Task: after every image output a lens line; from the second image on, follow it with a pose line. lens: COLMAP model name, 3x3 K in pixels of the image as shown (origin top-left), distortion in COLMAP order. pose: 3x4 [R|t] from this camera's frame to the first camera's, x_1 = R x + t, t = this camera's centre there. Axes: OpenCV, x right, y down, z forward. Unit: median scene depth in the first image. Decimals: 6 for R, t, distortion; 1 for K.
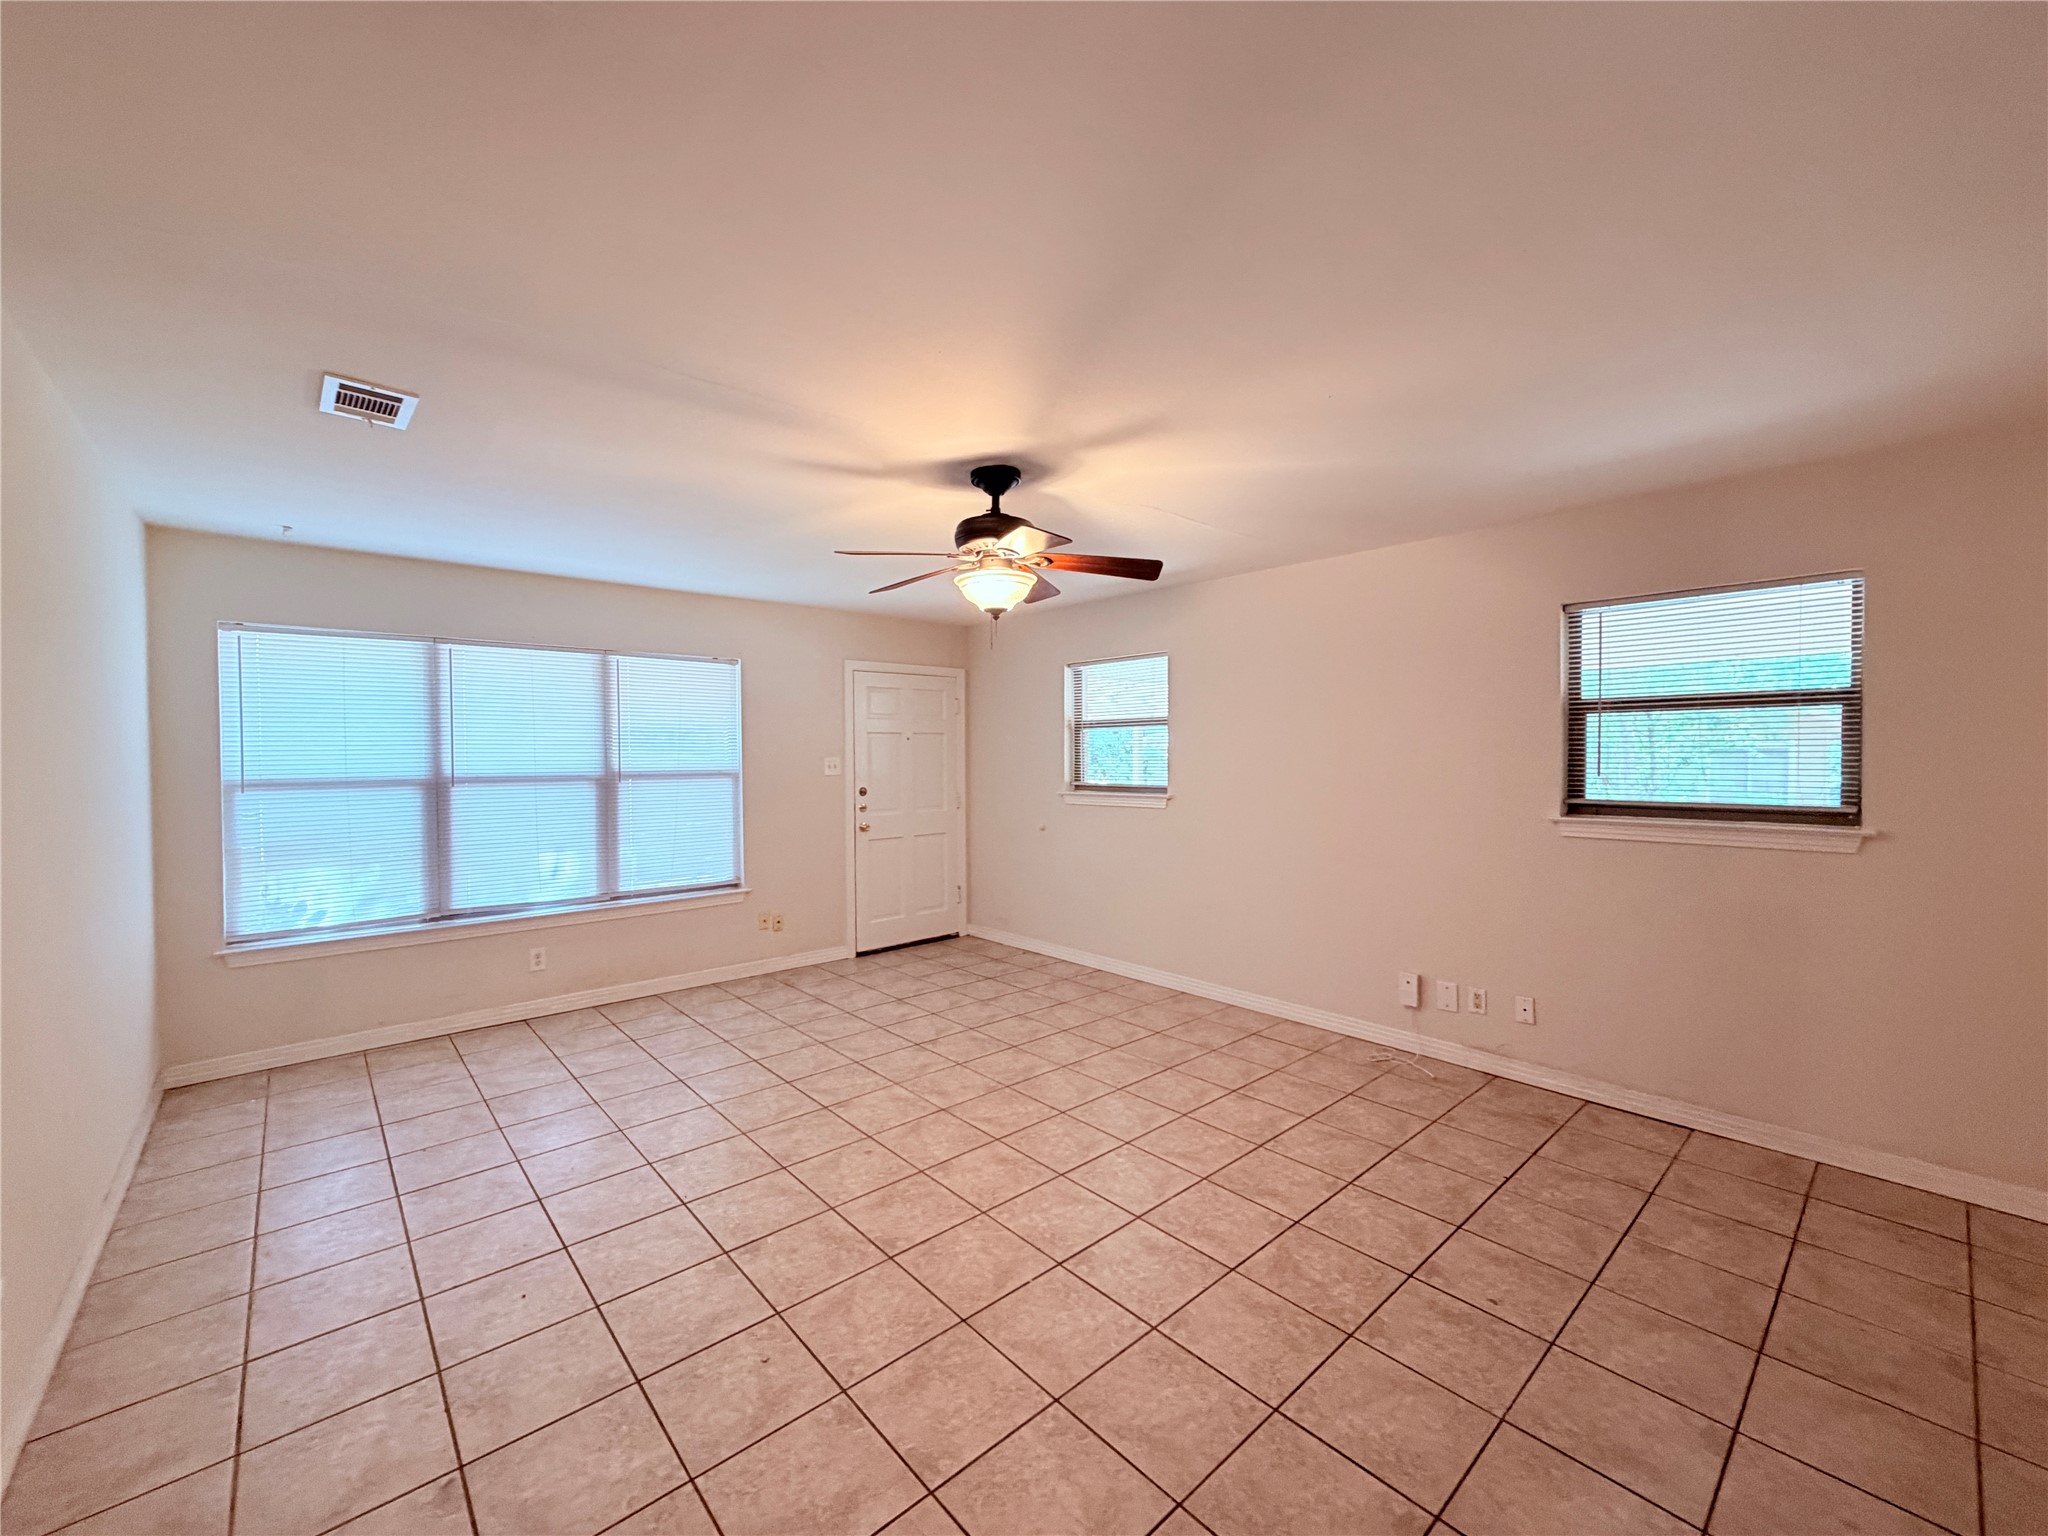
lens RADIAL K [[814.7, 0, 1021.1], [0, 814.7, 763.0], [0, 0, 1]] dist [0.003109, 0.000530]
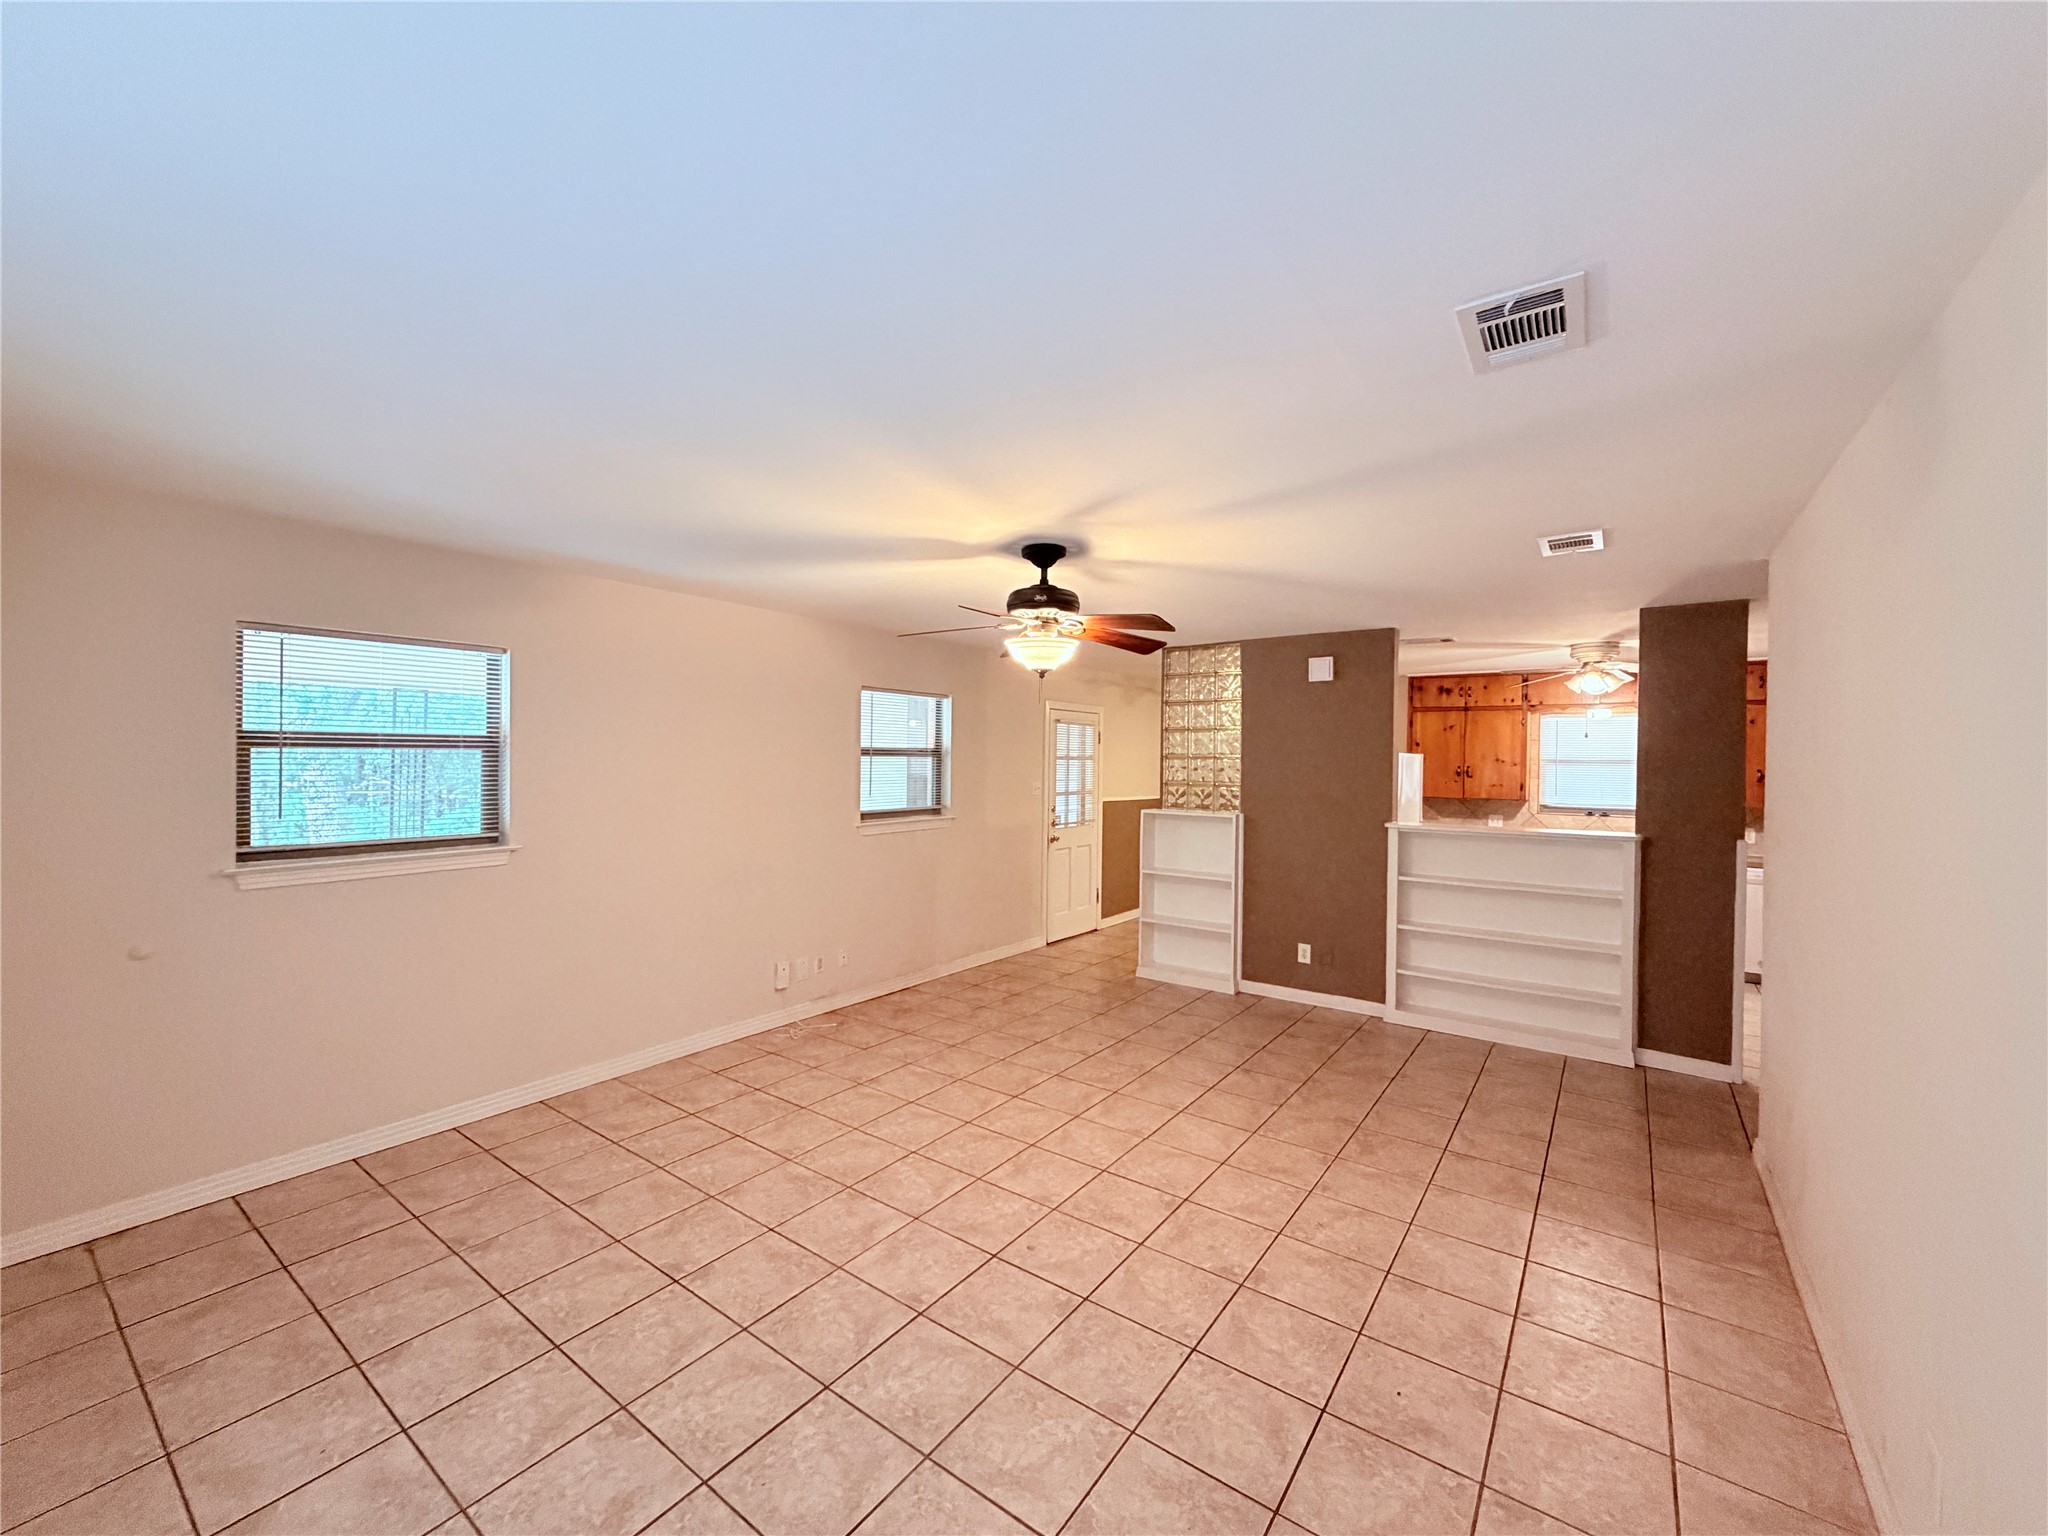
lens RADIAL K [[814.7, 0, 1022.9], [0, 814.7, 763.5], [0, 0, 1]] dist [0.003109, 0.000530]
pose [[-0.207454, -0.001830, 0.978243, -0.948223], [0.002634, 0.999994, 0.002429, -0.050755], [-0.978241, 0.003081, -0.207448, 1.065887]]
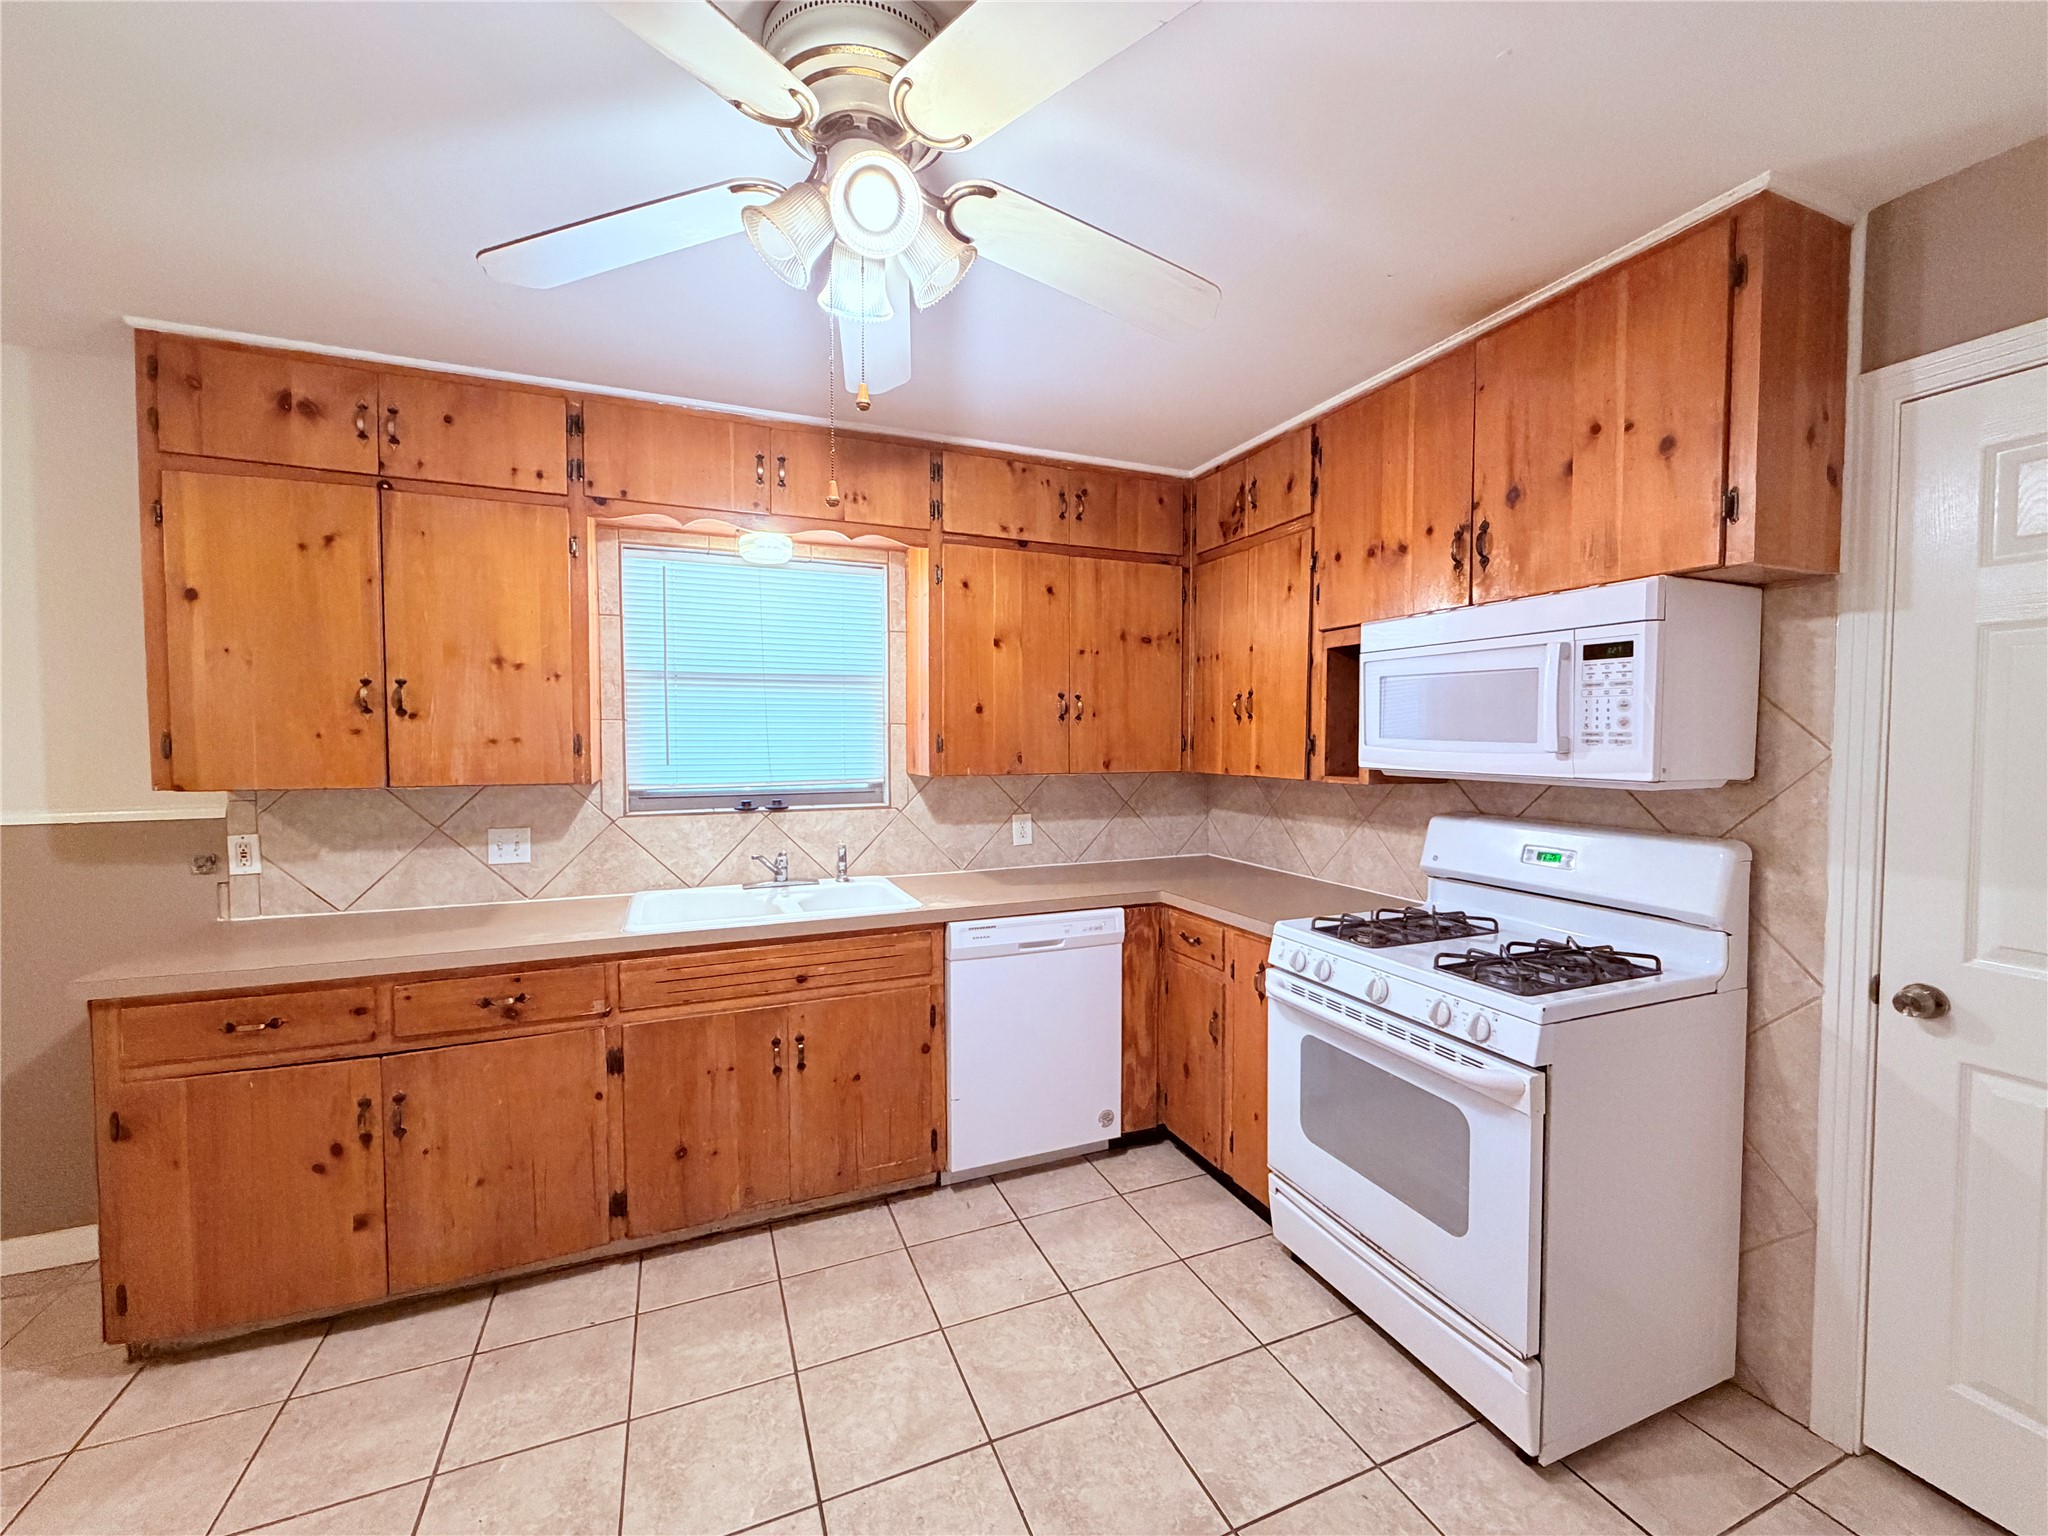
lens RADIAL K [[814.7, 0, 1014.8], [0, 814.7, 767.8], [0, 0, 1]] dist [0.003109, 0.000530]
pose [[-0.942200, 0.001940, 0.335046, -0.334443], [0.016606, 0.999025, 0.040915, -0.016252], [-0.334639, 0.044114, -0.941313, 0.473485]]
